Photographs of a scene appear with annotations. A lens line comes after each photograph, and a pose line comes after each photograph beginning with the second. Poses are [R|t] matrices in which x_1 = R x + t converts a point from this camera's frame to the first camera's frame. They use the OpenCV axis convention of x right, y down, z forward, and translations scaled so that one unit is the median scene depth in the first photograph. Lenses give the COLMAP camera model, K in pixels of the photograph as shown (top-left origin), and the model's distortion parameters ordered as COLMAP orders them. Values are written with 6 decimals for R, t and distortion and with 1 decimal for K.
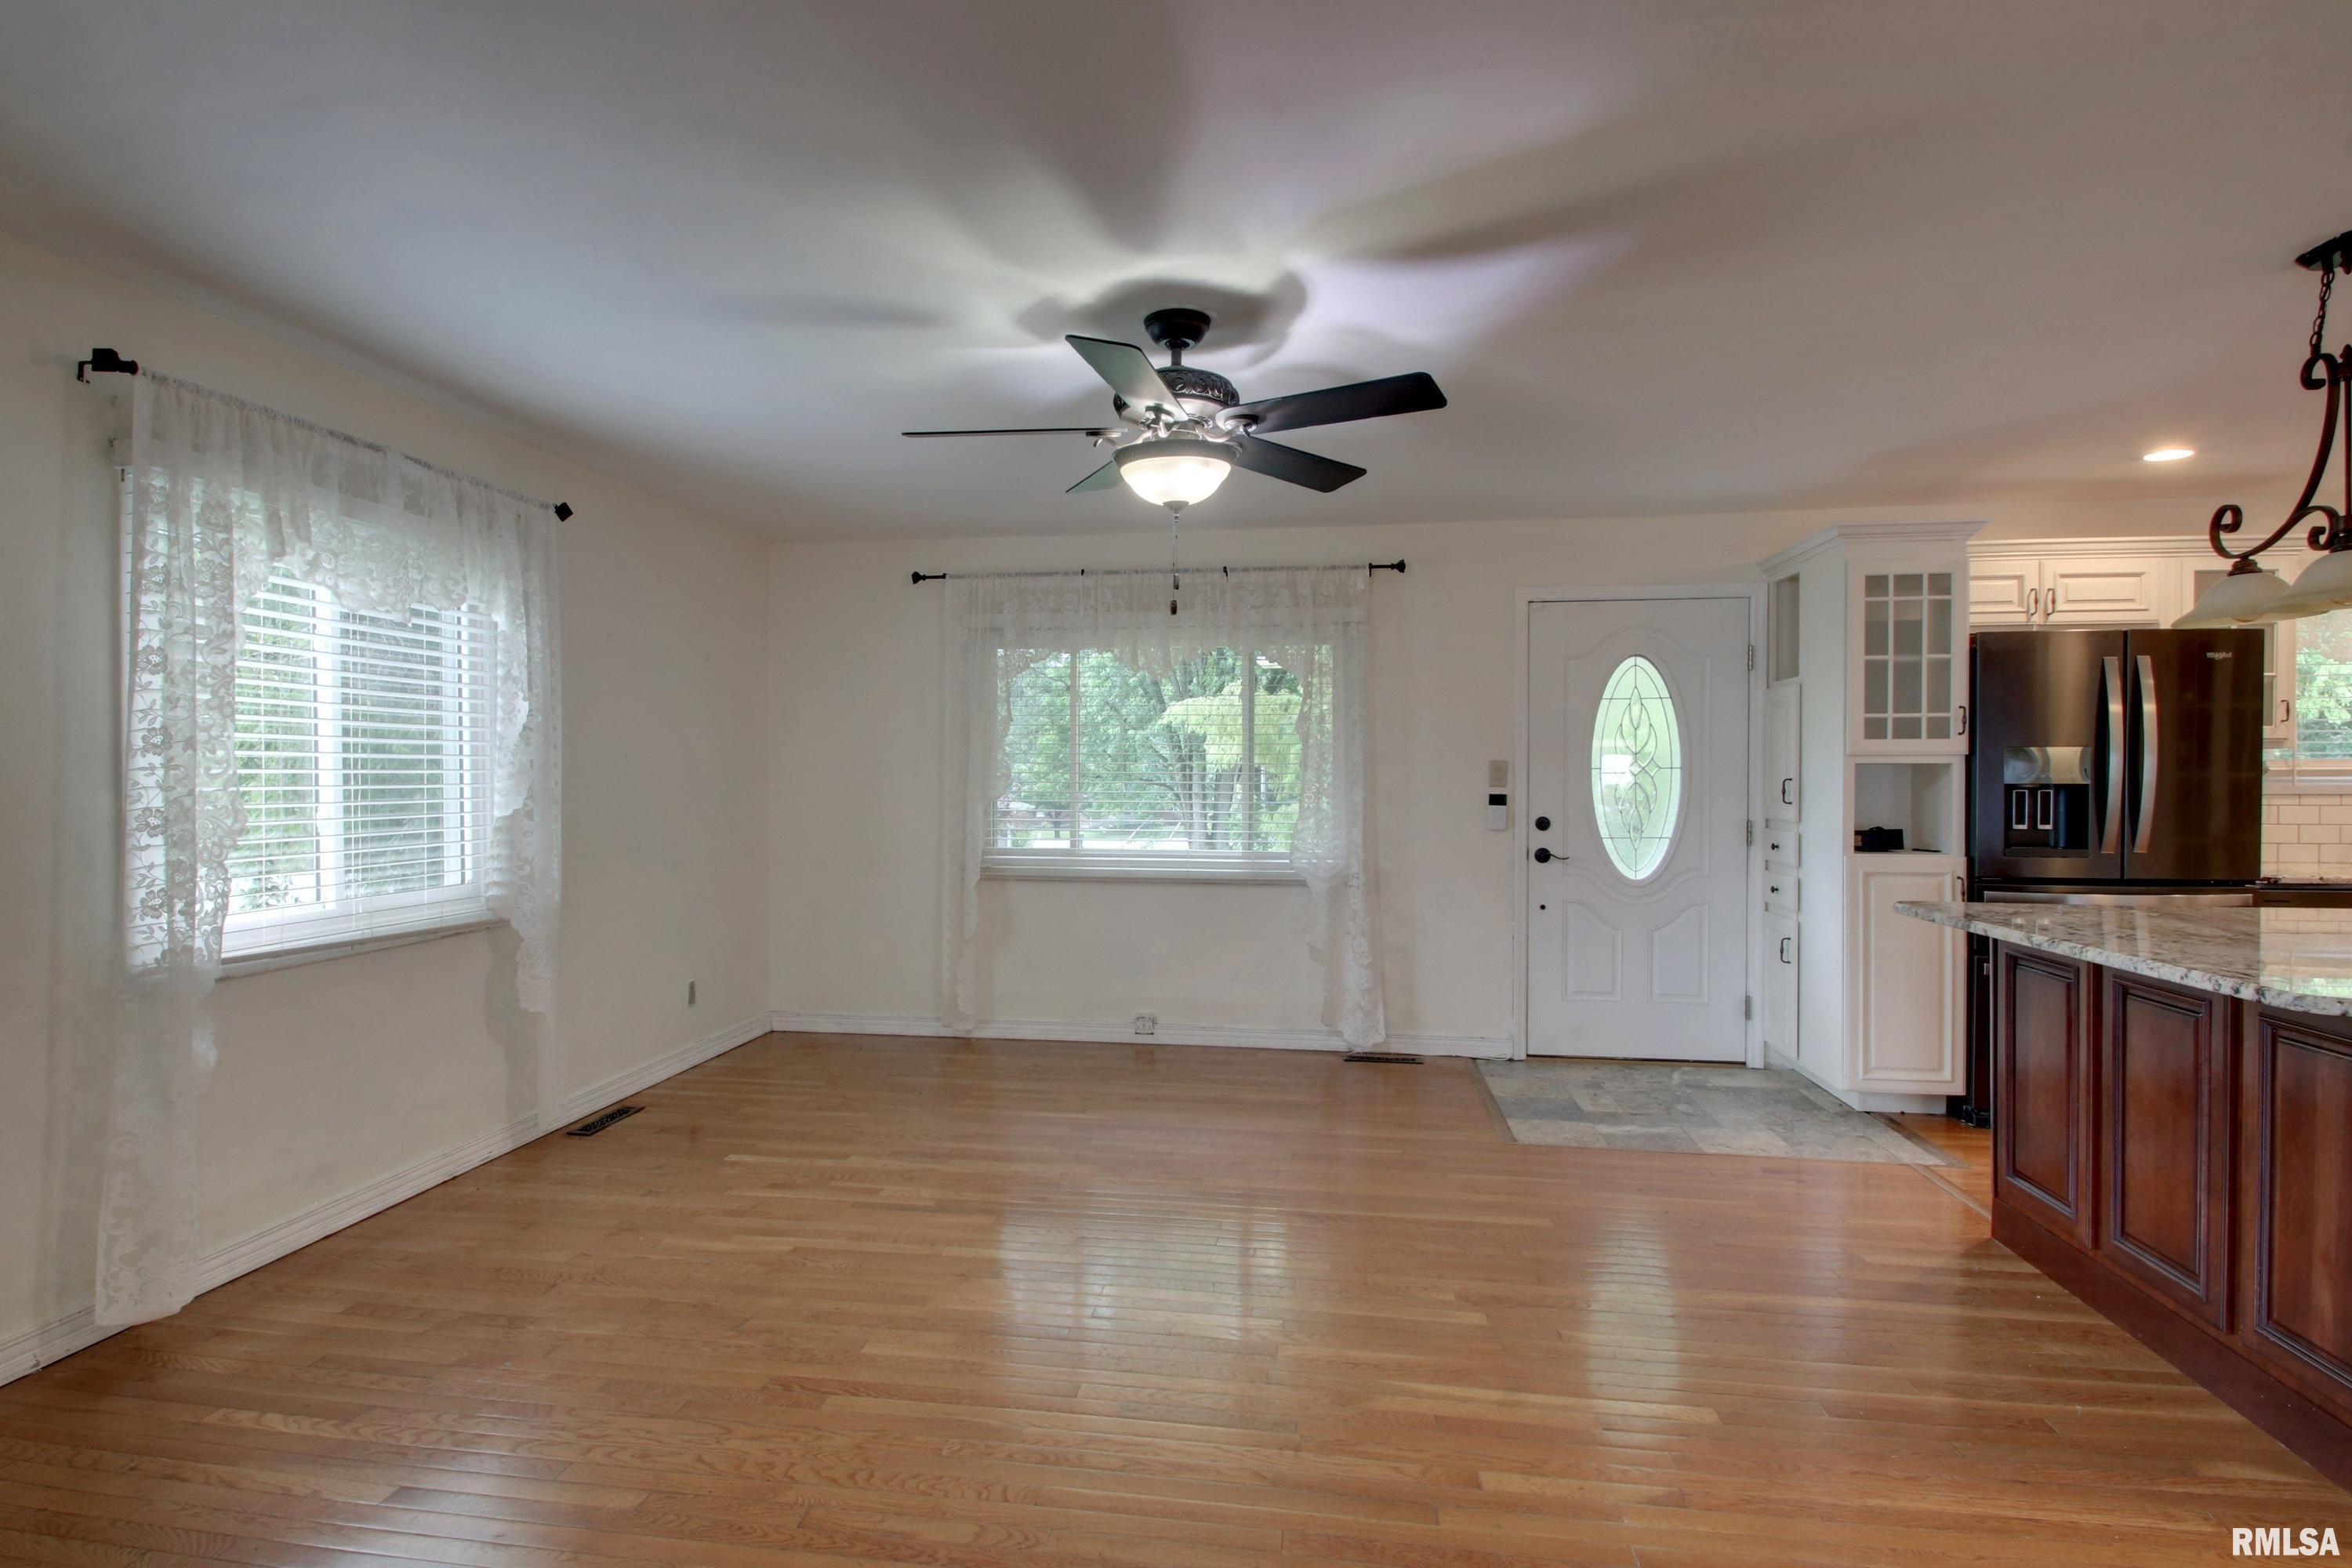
lens RADIAL K [[1181.1, 0, 1134.0], [0, 1181.1, 788.5], [0, 0, 1]] dist [-0.006004, -0.000891]
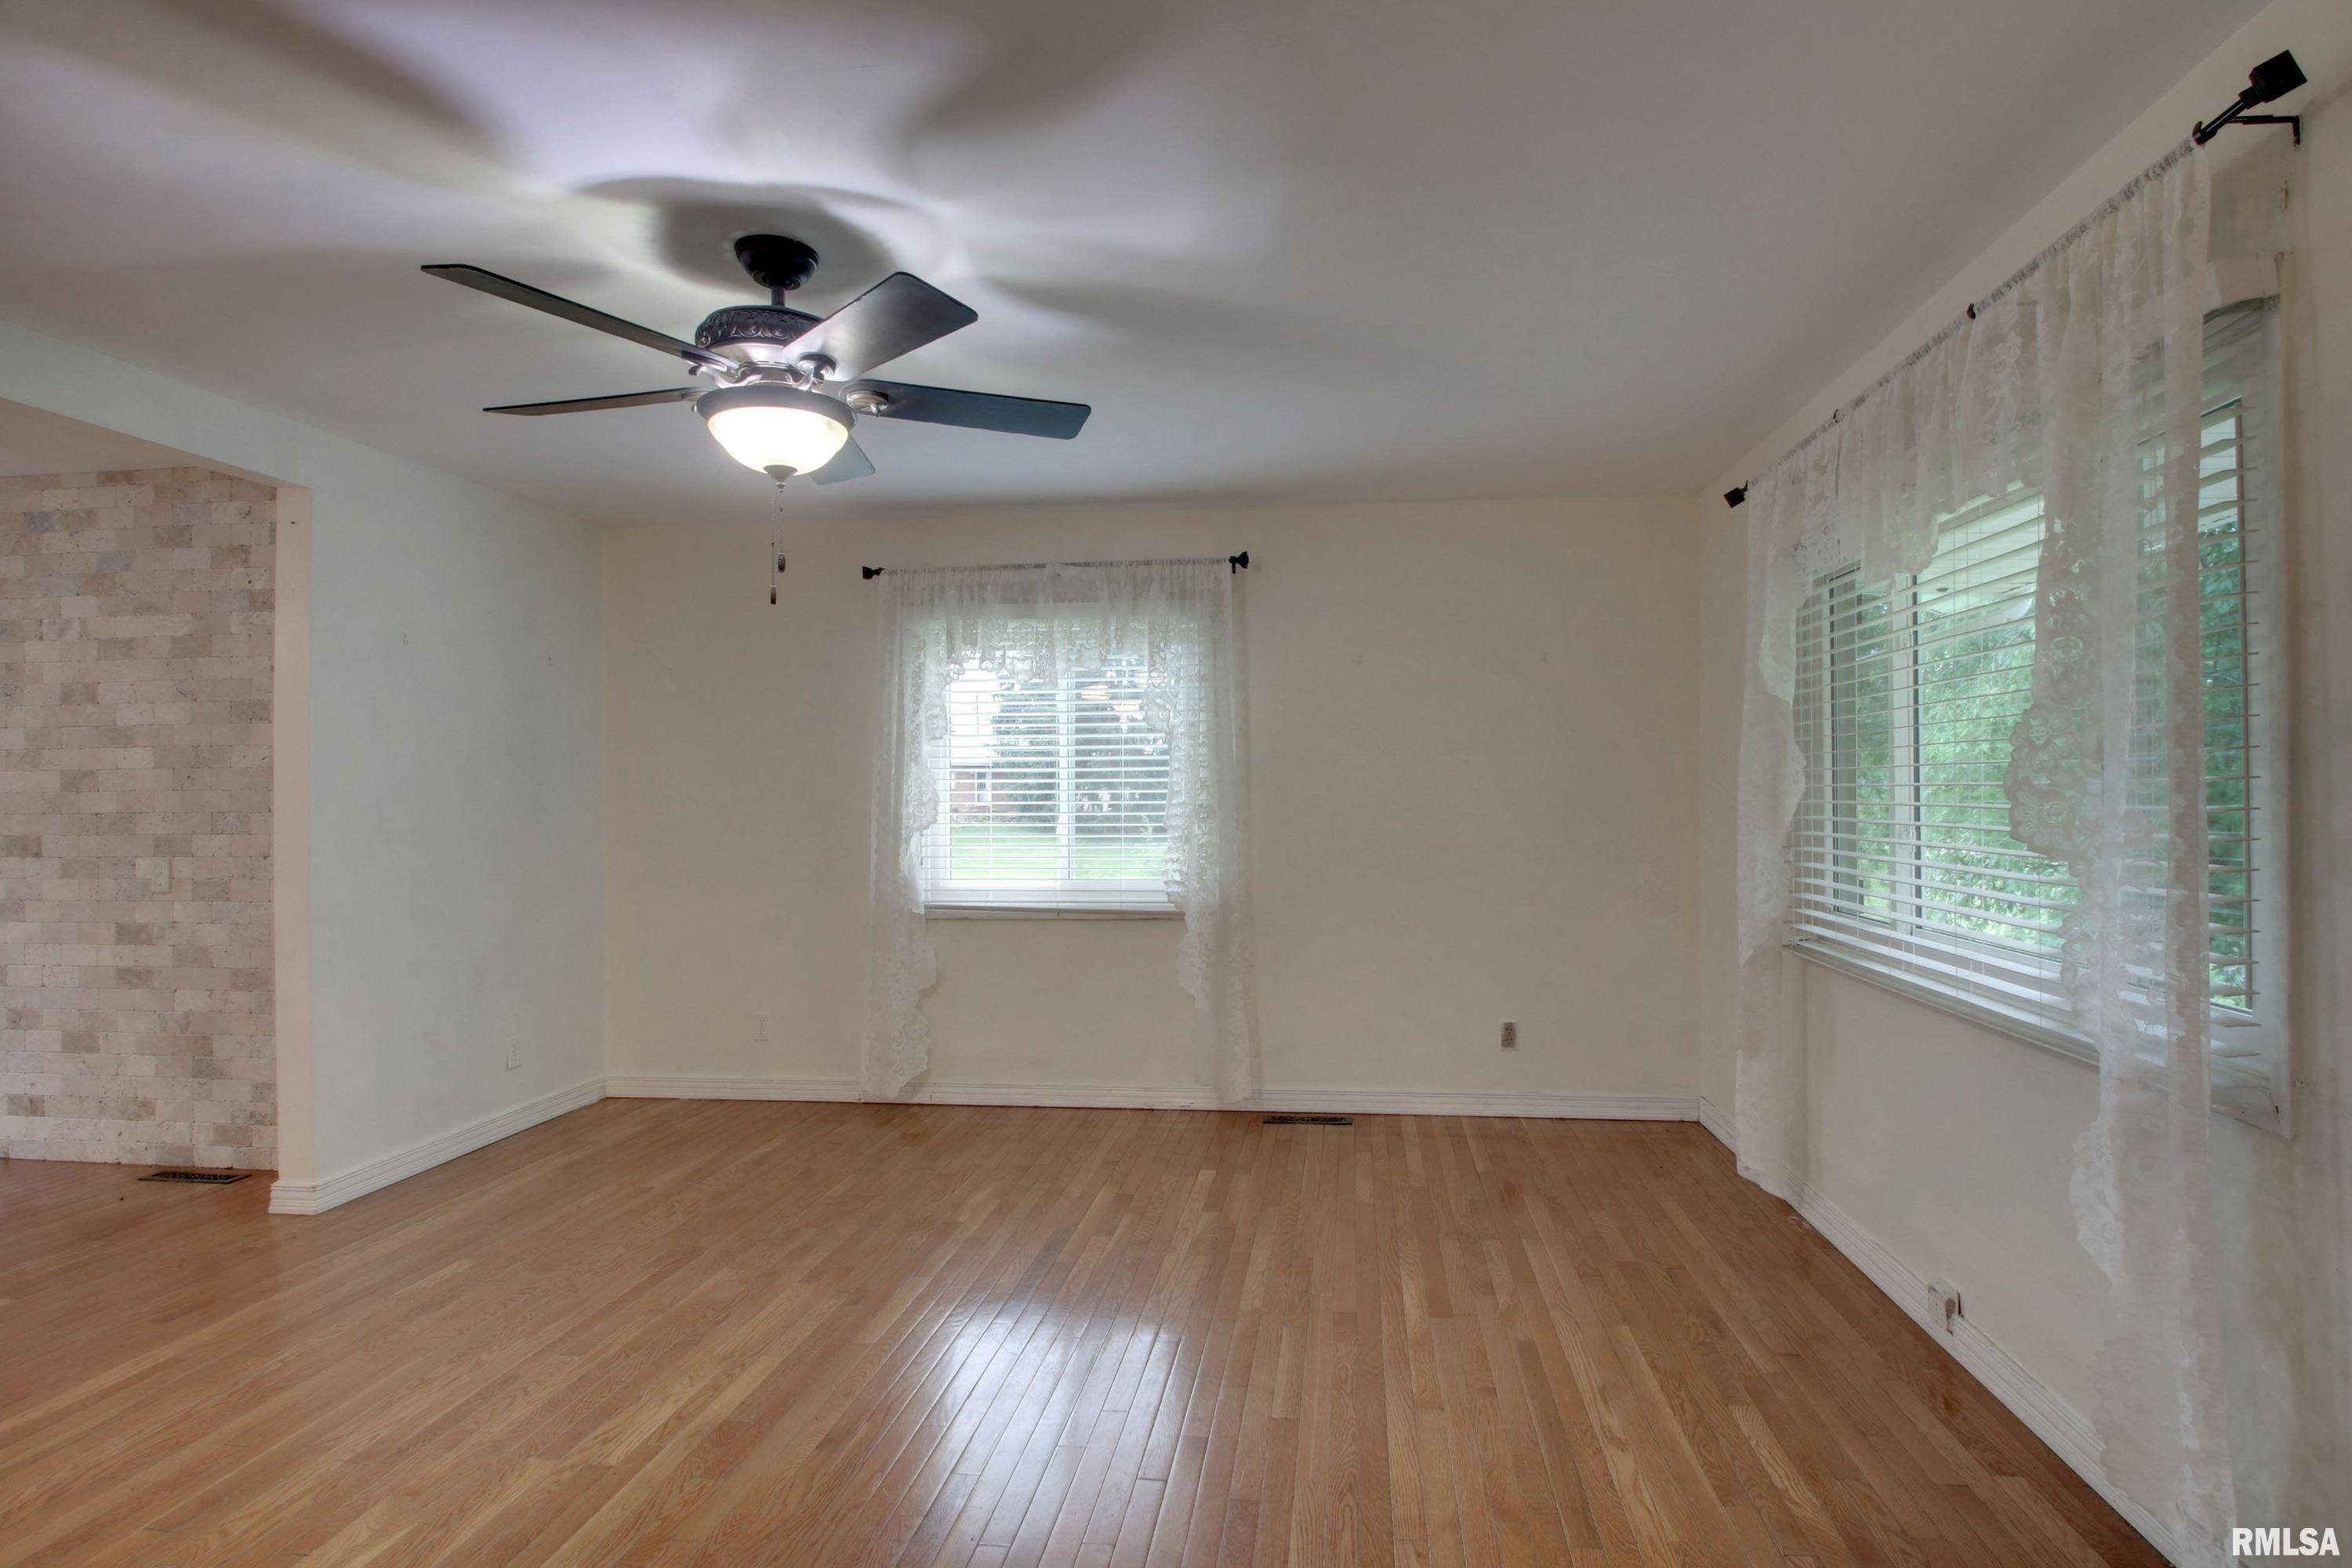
lens RADIAL K [[1147.4, 0, 1171.0], [0, 1147.4, 801.7], [0, 0, 1]] dist [0.000163, -0.009238]
pose [[0.054800, 0.004239, -0.998488, 0.672154], [-0.008221, 0.999959, 0.003794, -0.008069], [0.998463, 0.008000, 0.054833, 0.959882]]
